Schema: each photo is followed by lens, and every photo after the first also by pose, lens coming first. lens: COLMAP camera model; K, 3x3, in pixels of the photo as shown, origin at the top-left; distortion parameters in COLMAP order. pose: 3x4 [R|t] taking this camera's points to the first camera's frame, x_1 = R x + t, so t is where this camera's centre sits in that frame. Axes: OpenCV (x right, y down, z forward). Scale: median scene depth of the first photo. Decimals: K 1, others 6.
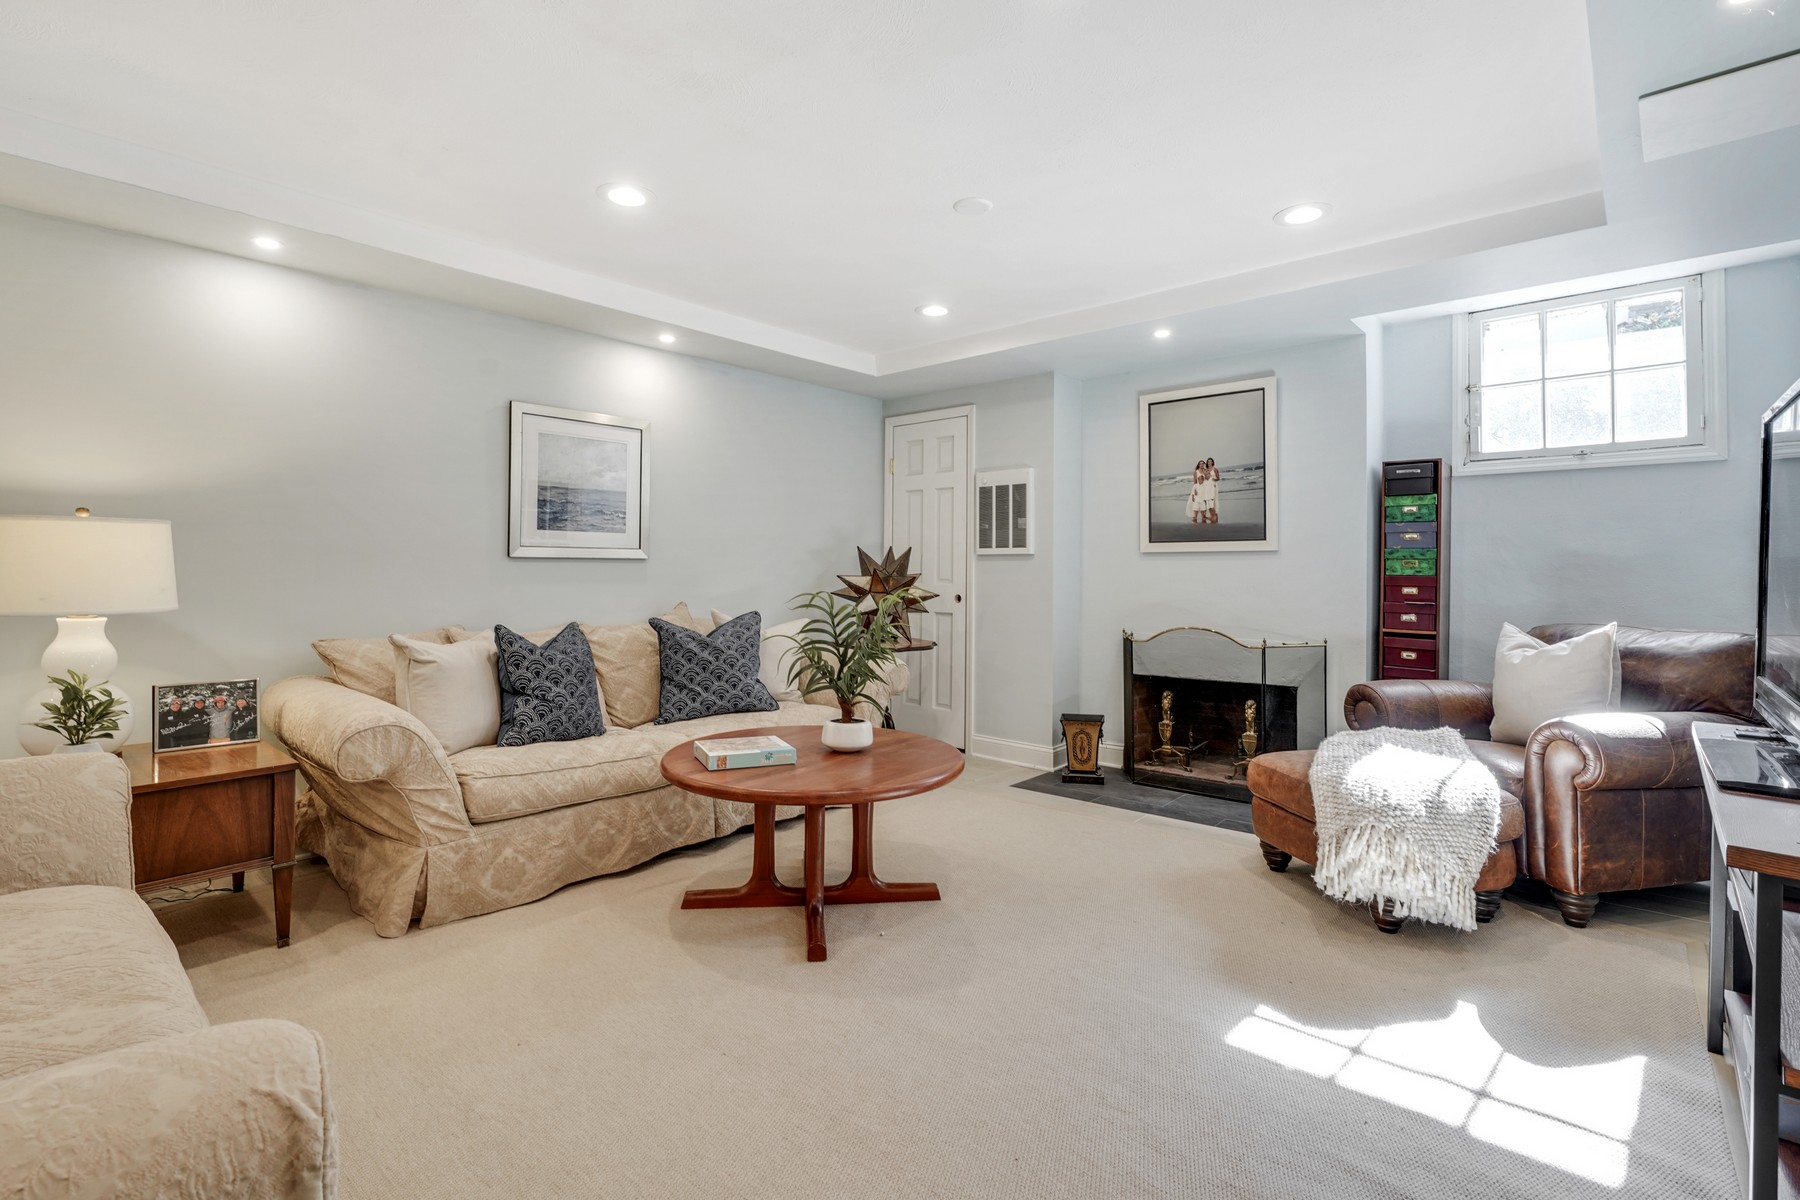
lens RADIAL K [[855.9, 0, 900.0], [0, 855.9, 600.0], [0, 0, 1]] dist [0.025465, 0.000128]
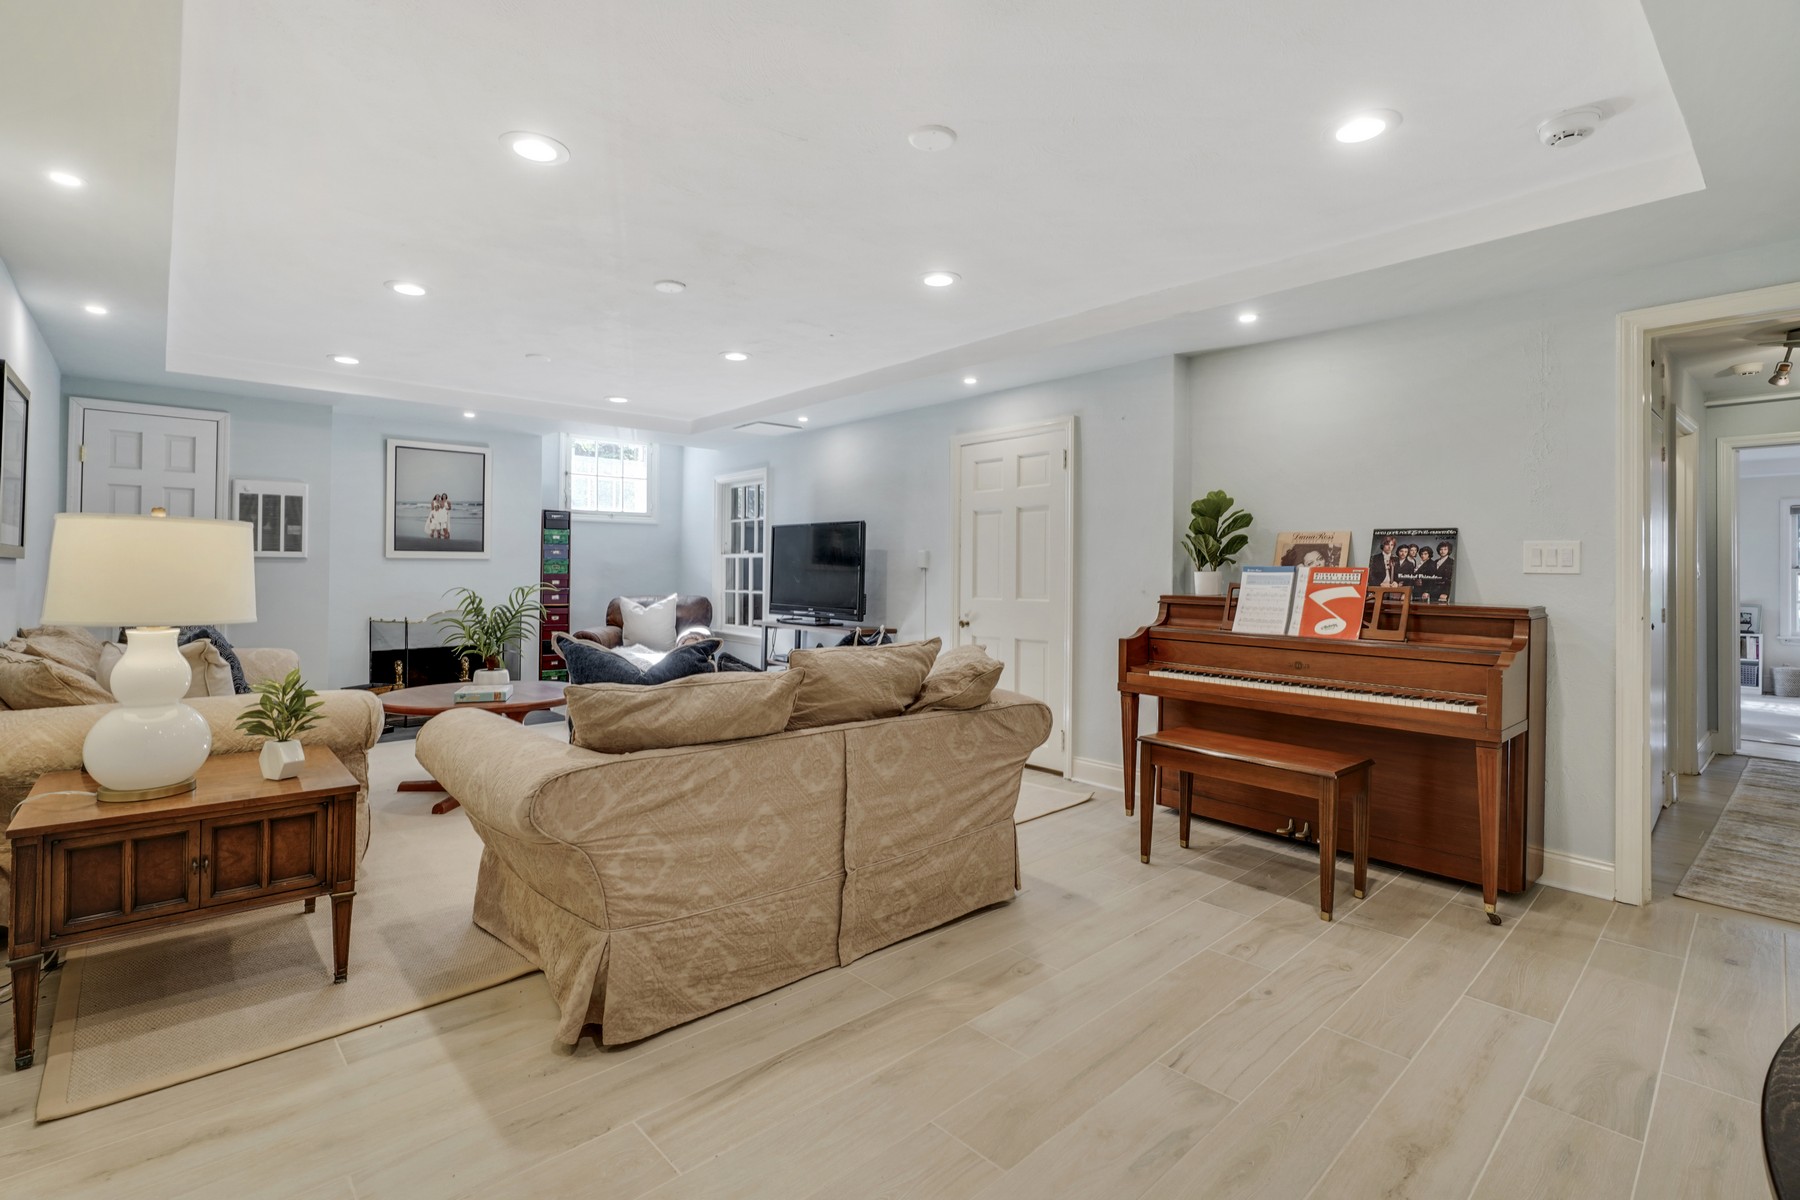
lens RADIAL K [[846.4, 0, 896.3], [0, 846.4, 559.1], [0, 0, 1]] dist [-0.000442, -0.000219]
pose [[0.112031, 0.012175, 0.993630, -0.969449], [0.032252, 0.999354, -0.015881, -0.007724], [-0.993181, 0.033826, 0.111566, 0.086635]]
